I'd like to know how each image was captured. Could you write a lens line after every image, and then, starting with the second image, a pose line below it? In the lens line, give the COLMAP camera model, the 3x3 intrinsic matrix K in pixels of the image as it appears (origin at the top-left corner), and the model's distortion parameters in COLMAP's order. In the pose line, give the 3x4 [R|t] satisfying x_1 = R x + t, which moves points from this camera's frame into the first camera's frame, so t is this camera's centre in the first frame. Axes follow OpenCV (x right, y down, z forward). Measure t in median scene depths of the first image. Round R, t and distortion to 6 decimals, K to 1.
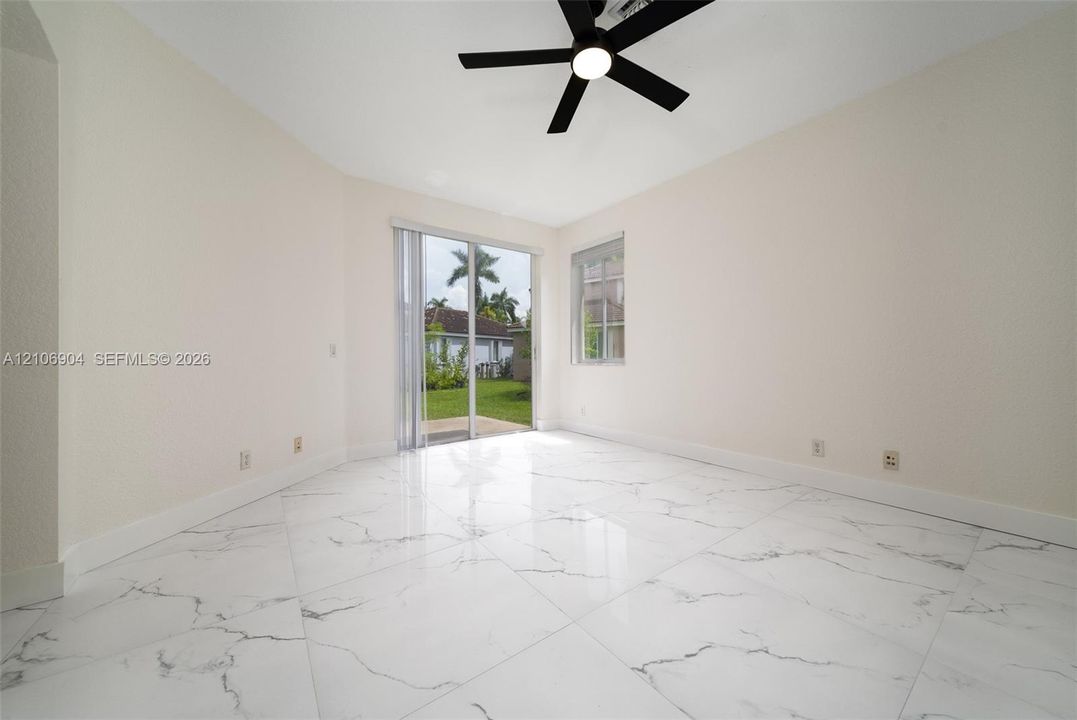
lens RADIAL K [[377.3, 0, 535.9], [0, 377.3, 352.6], [0, 0, 1]] dist [0.012512, -0.002787]
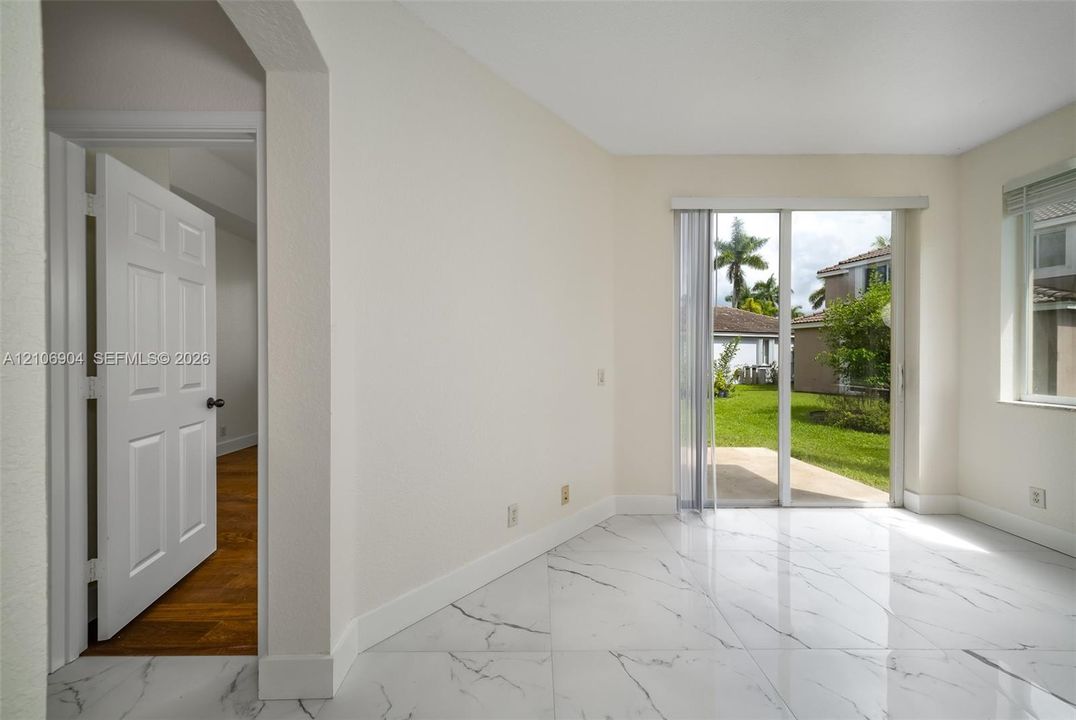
lens RADIAL K [[377.0, 0, 538.5], [0, 377.0, 358.8], [0, 0, 1]] dist [0.012512, -0.002787]
pose [[0.807935, 0.013153, -0.589124, -0.128405], [-0.000142, 0.999755, 0.022126, -0.047942], [0.589271, -0.017792, 0.807740, 0.203839]]
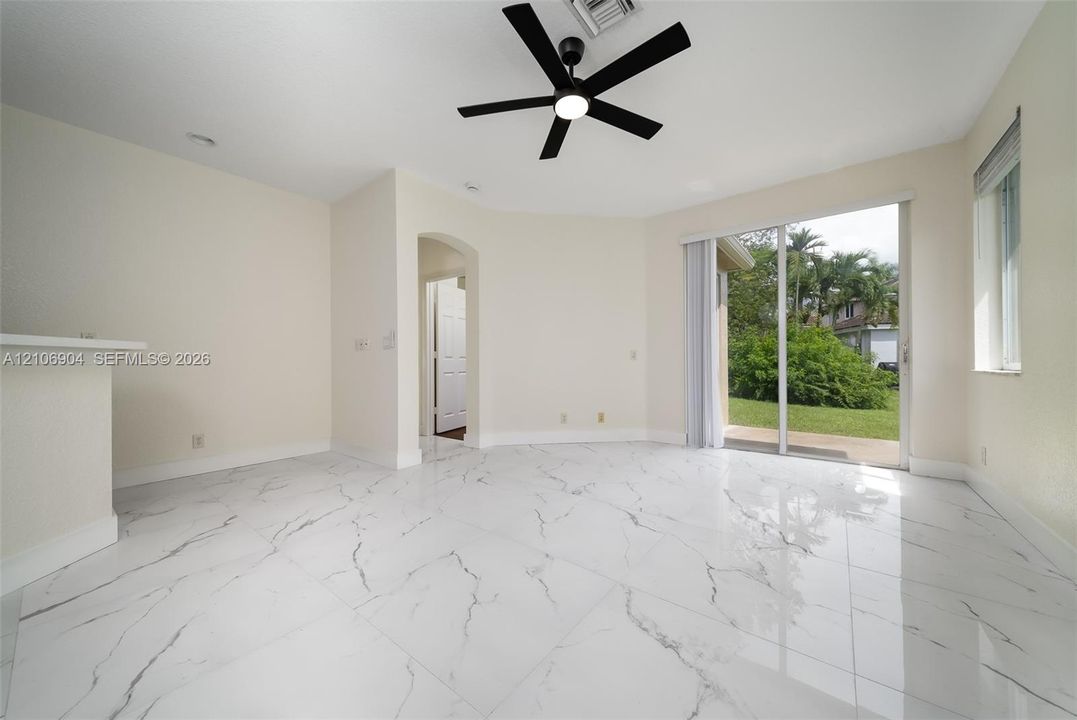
lens RADIAL K [[377.3, 0, 546.2], [0, 377.3, 356.3], [0, 0, 1]] dist [0.012512, -0.002787]
pose [[0.283111, -0.006833, -0.959063, 0.508900], [0.015113, 0.999882, -0.002663, -0.001442], [0.958968, -0.013741, 0.283181, 0.241776]]
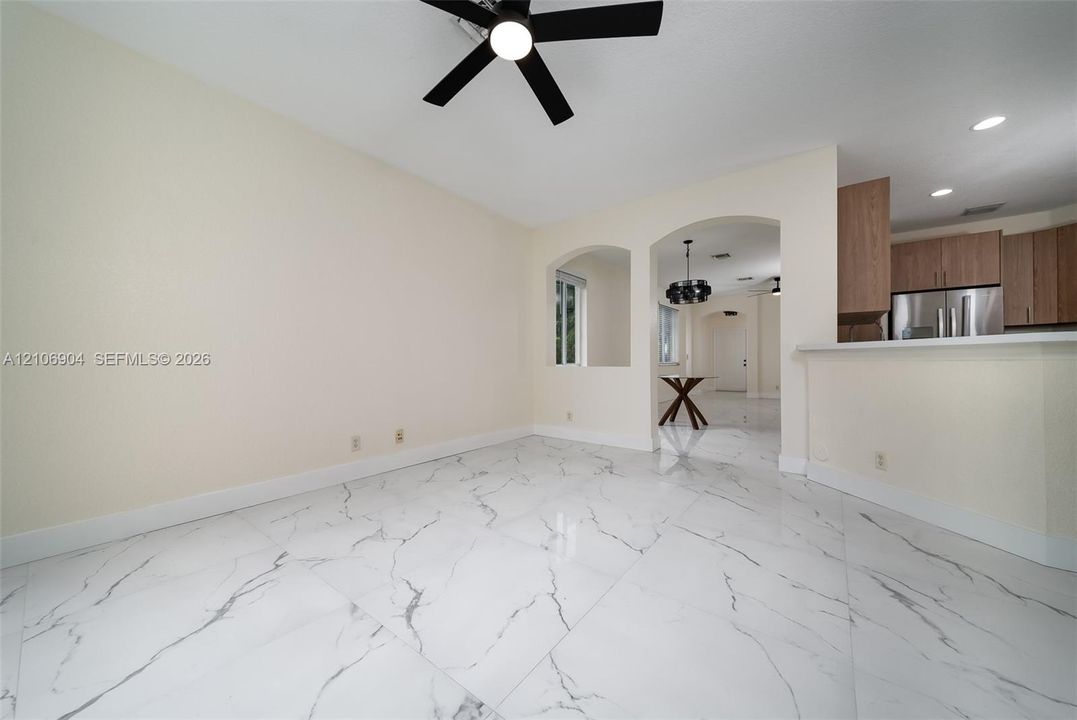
lens RADIAL K [[377.3, 0, 542.2], [0, 377.3, 358.5], [0, 0, 1]] dist [0.012512, -0.002787]
pose [[-0.280898, 0.013647, 0.959641, -0.306428], [-0.007741, 0.999834, -0.016485, 0.007920], [-0.959706, -0.012059, -0.280746, 0.485938]]
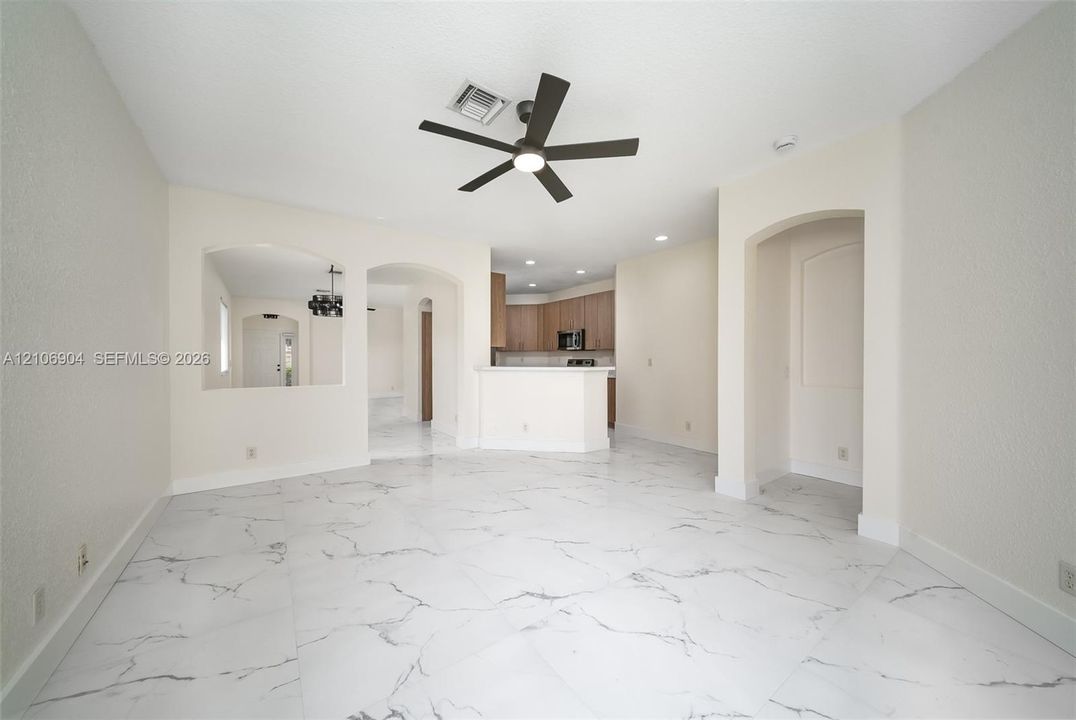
lens RADIAL K [[377.0, 0, 532.0], [0, 377.0, 357.1], [0, 0, 1]] dist [0.012512, -0.002787]
pose [[-0.999807, 0.006524, 0.018514, 0.048978], [0.006259, 0.999878, -0.014319, -0.040922], [-0.018605, -0.014201, -0.999726, 0.925175]]
